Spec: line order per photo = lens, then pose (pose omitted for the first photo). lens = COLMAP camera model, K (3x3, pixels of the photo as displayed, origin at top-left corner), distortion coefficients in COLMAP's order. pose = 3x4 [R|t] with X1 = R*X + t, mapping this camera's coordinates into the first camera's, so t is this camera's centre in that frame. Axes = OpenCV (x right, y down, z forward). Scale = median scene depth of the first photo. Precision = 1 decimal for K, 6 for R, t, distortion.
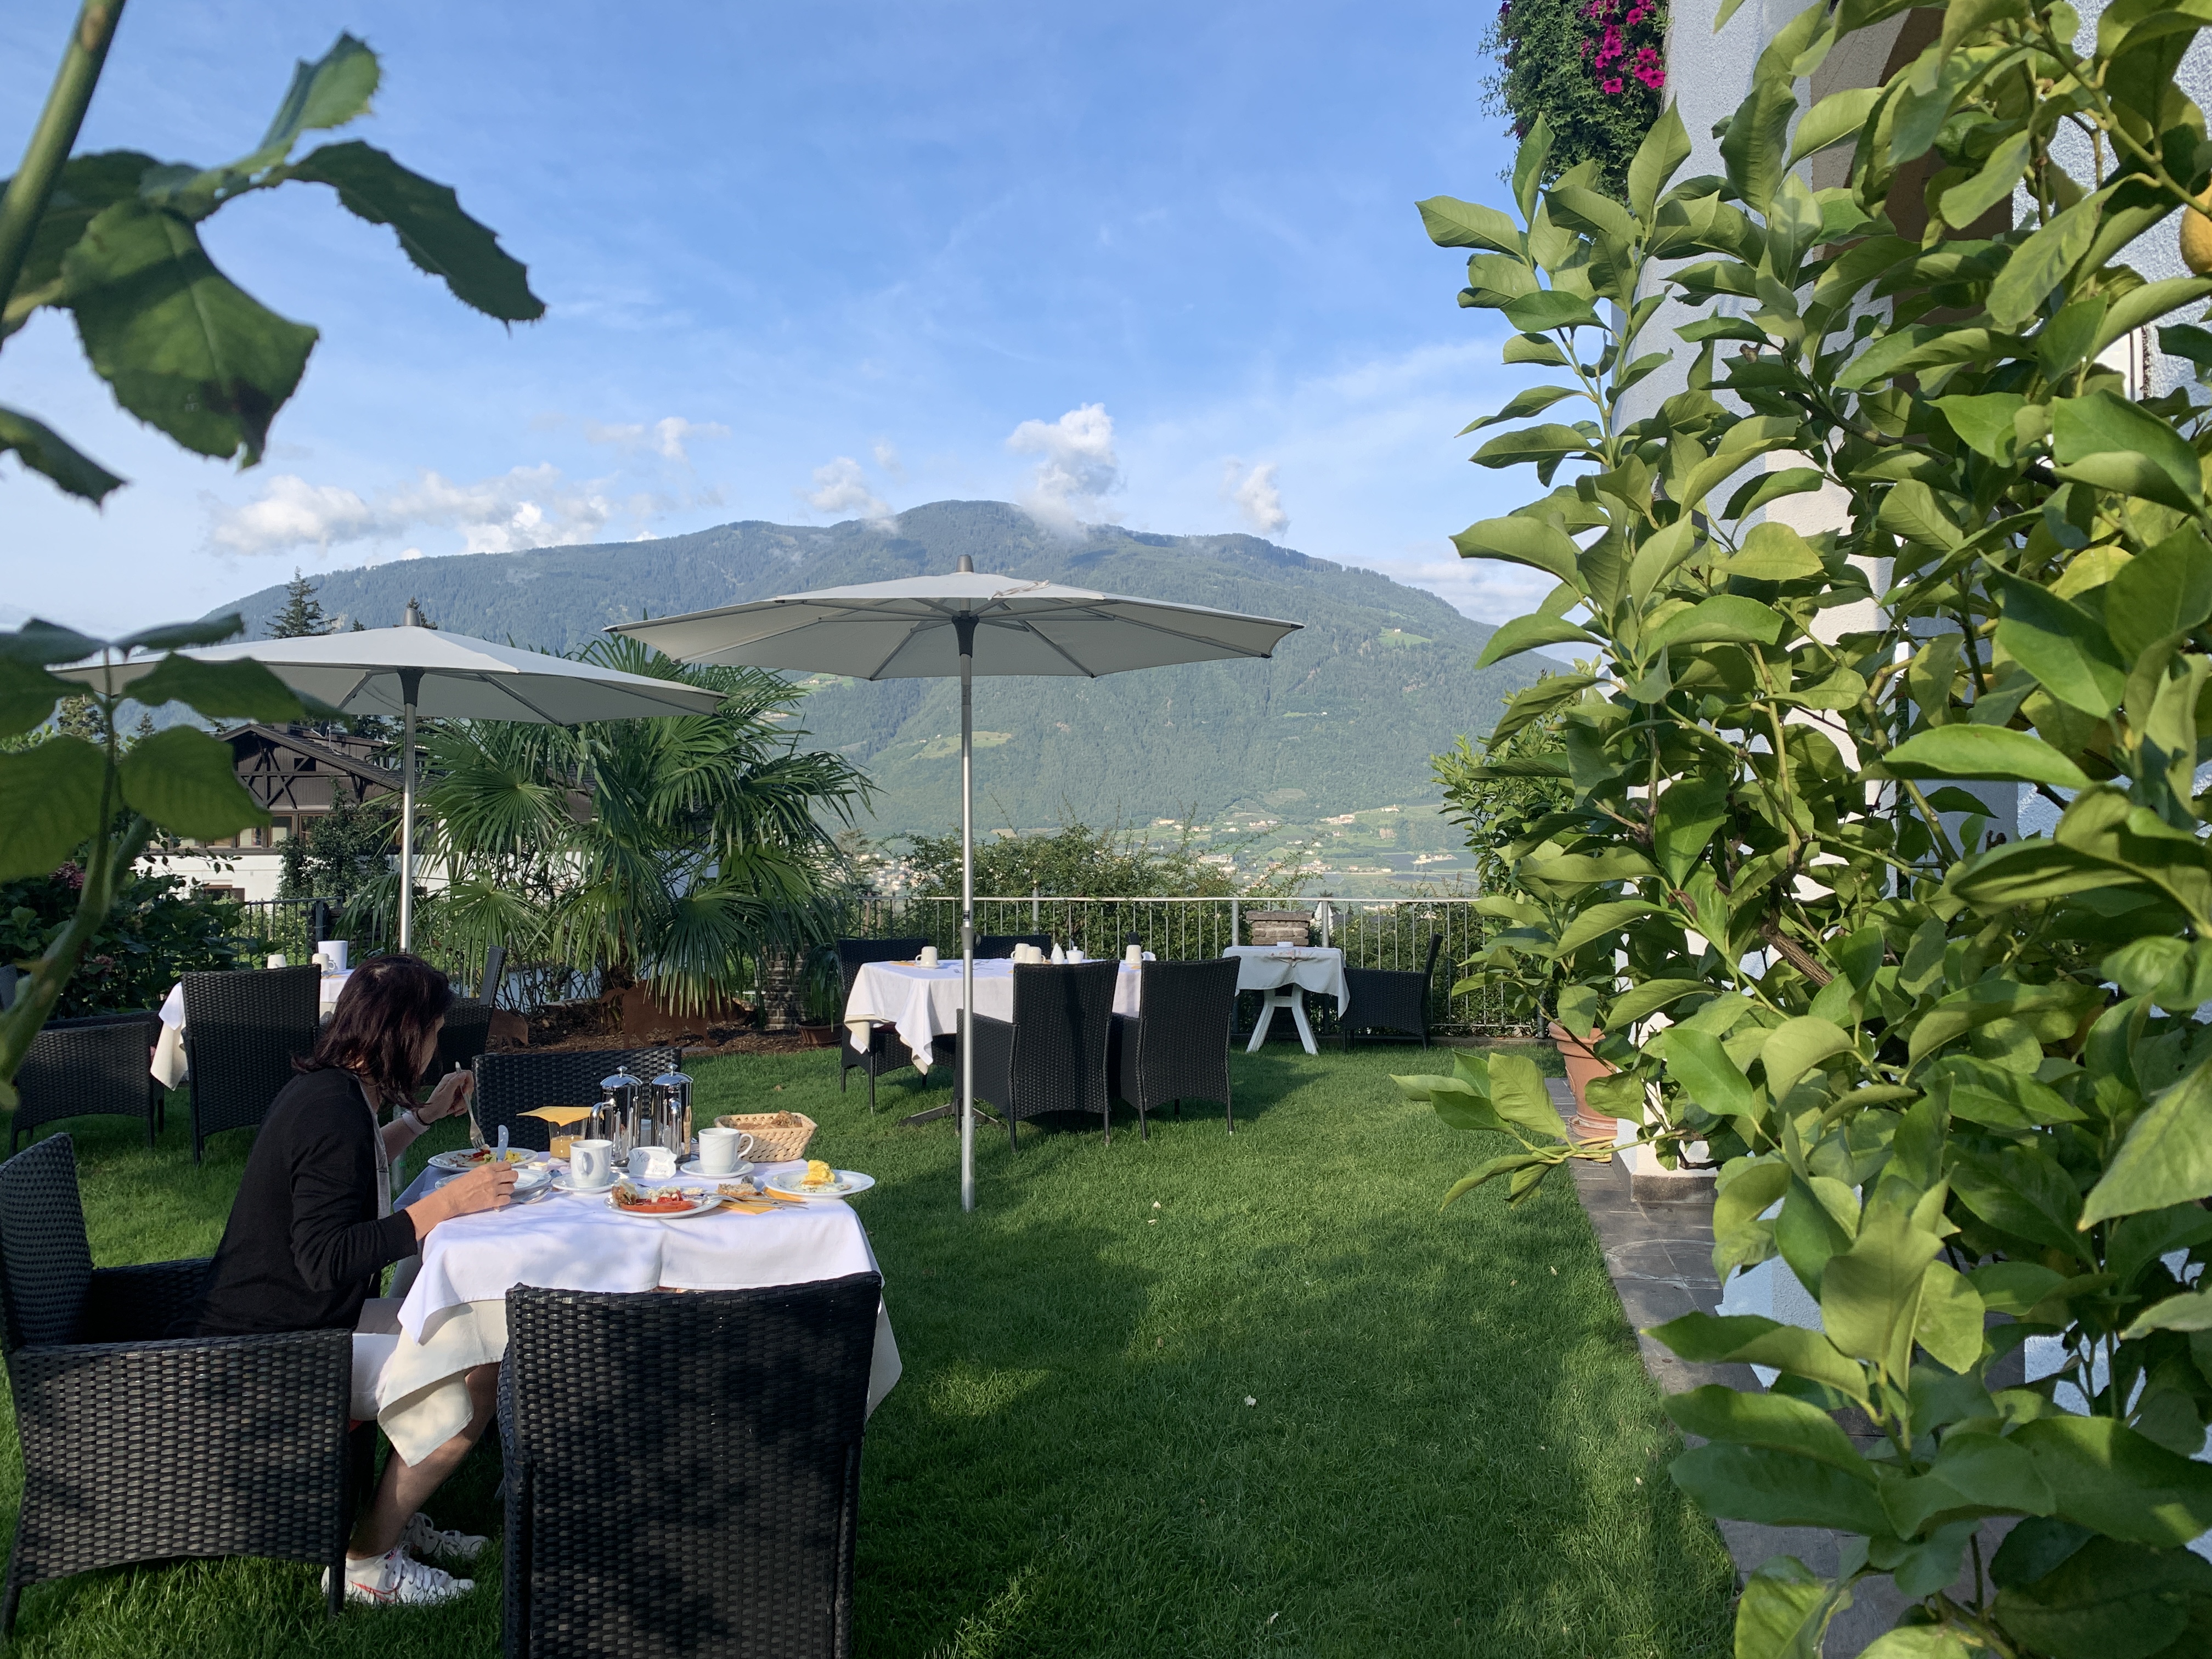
lens RADIAL K [[1697.1, 0, 1106.0], [0, 1697.1, 829.5], [0, 0, 1]] dist [0.012157, -0.000201]
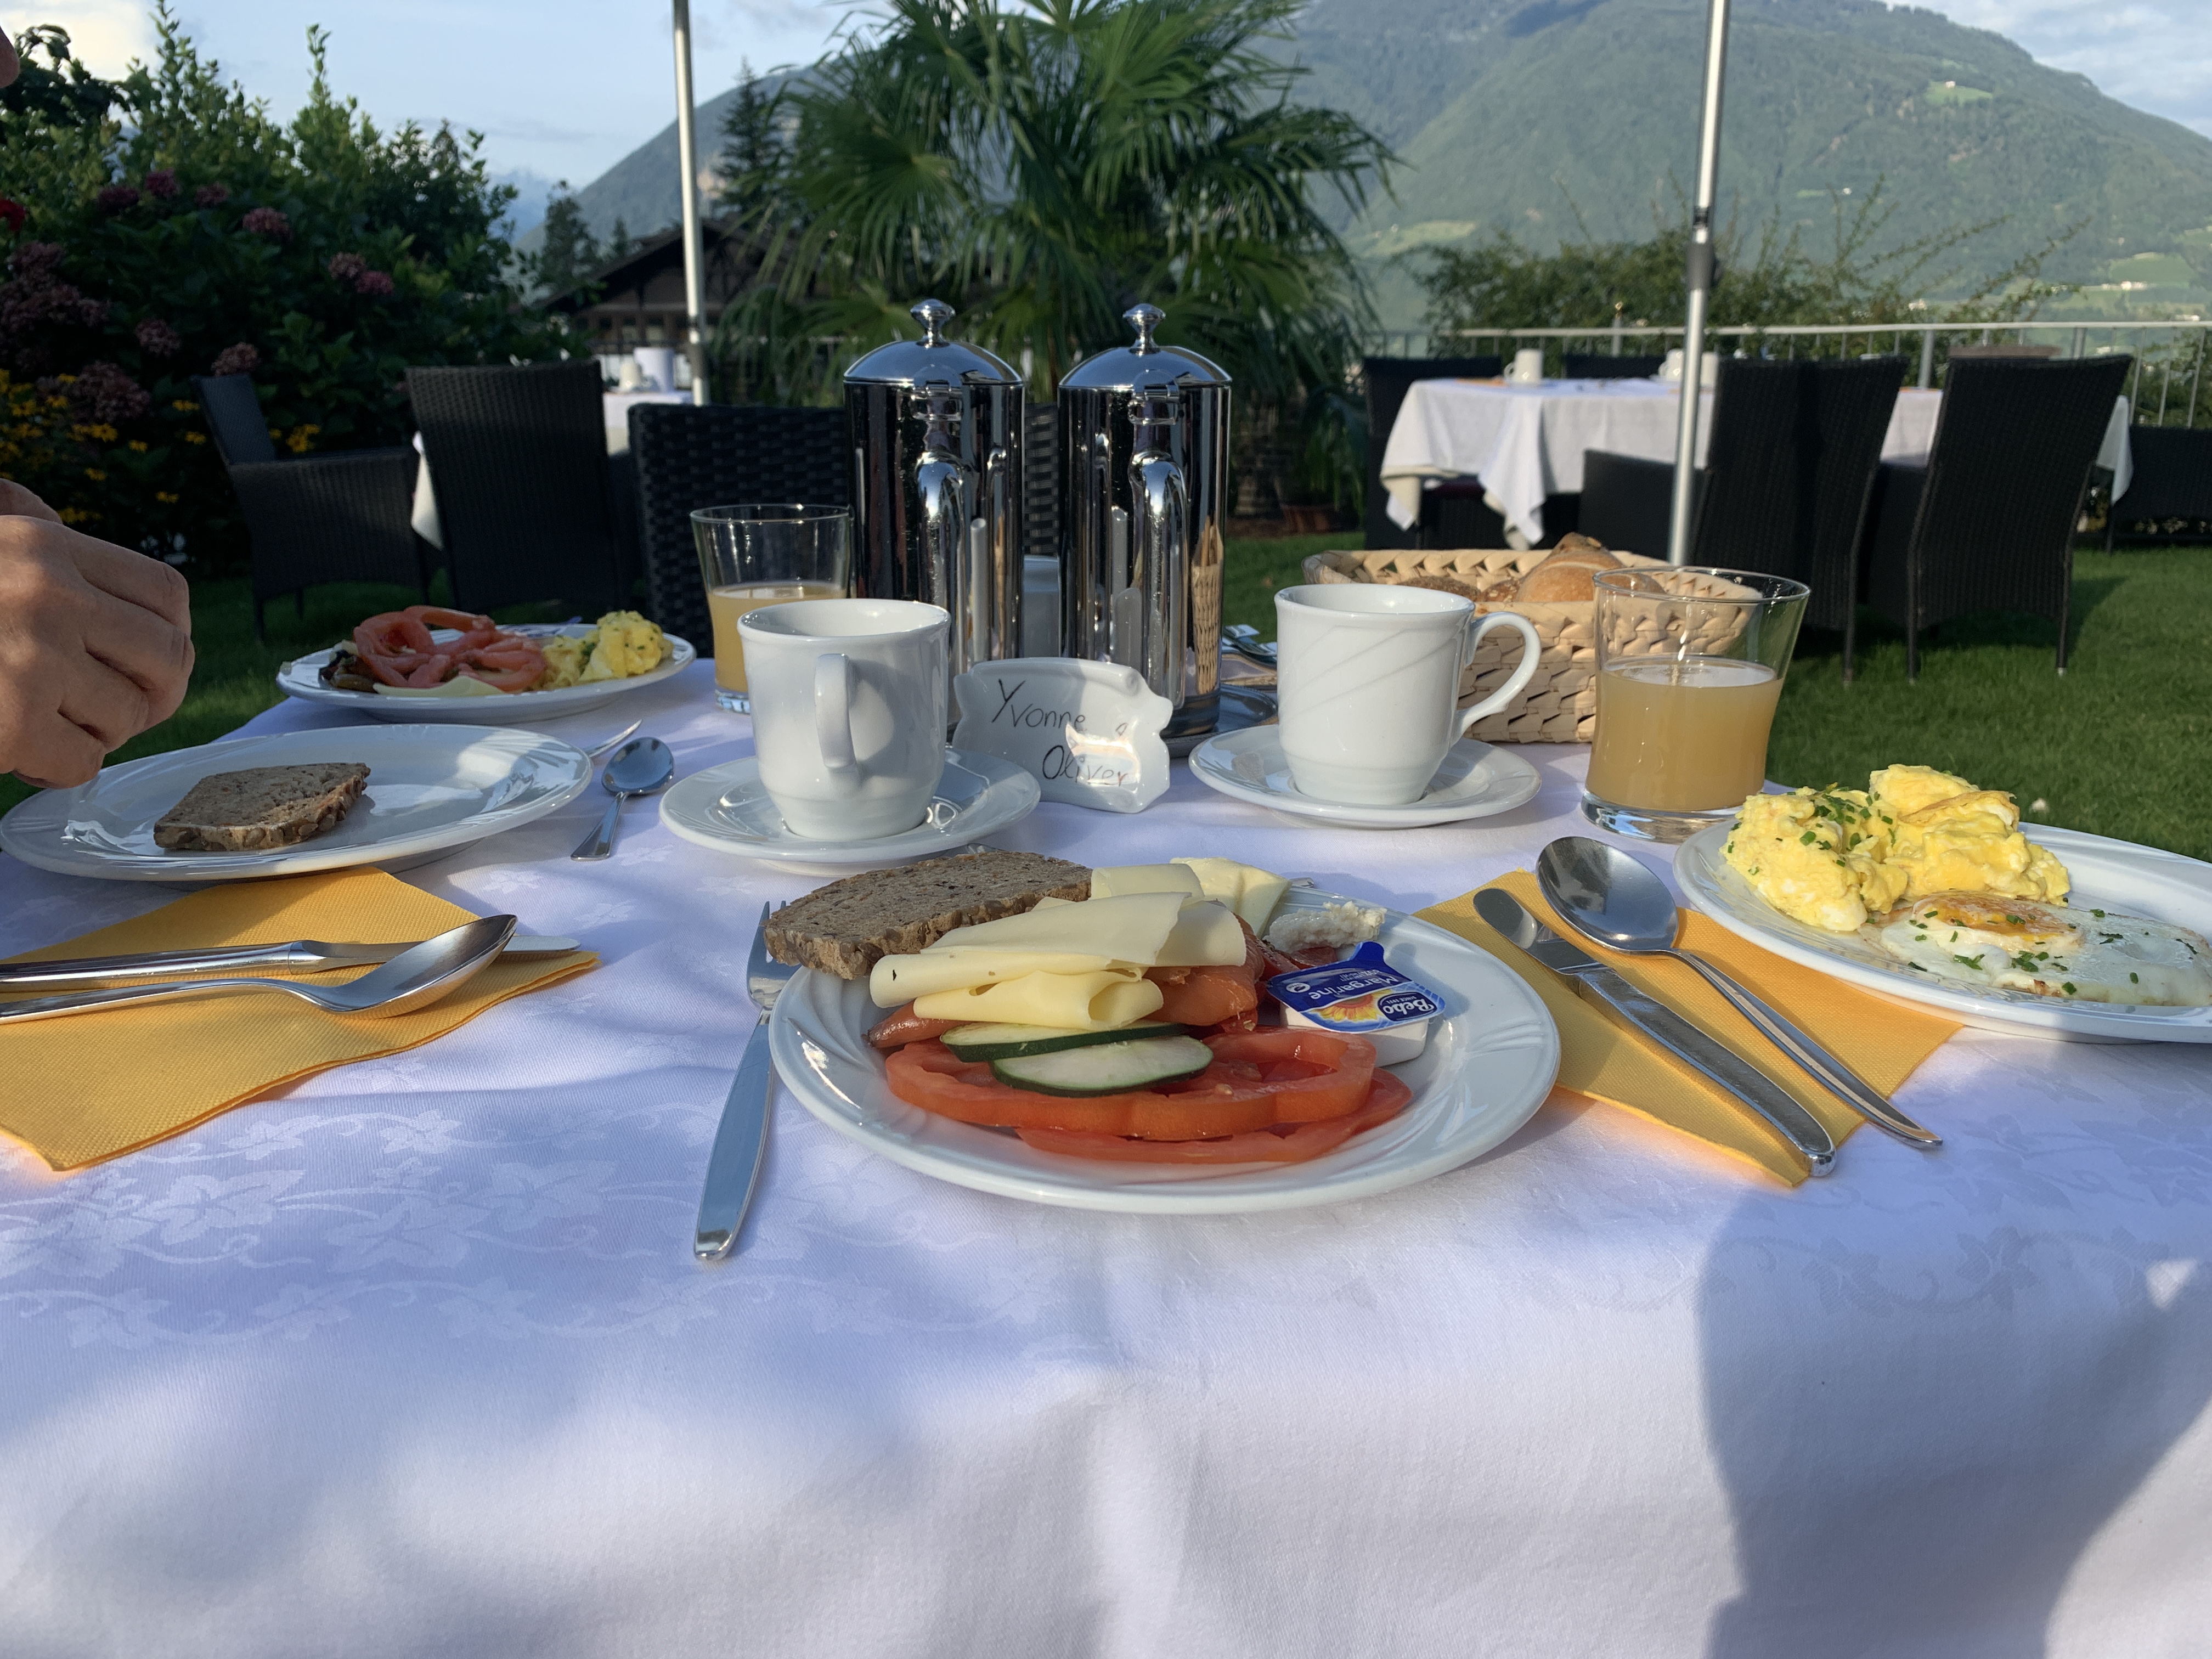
lens RADIAL K [[1697.1, 0, 1106.0], [0, 1697.1, 829.5], [0, 0, 1]] dist [0.012157, -0.000201]
pose [[0.967623, 0.064115, -0.244119, -0.072285], [0.005885, 0.961204, 0.275776, 0.051600], [0.252330, -0.268284, 0.929706, 0.277137]]
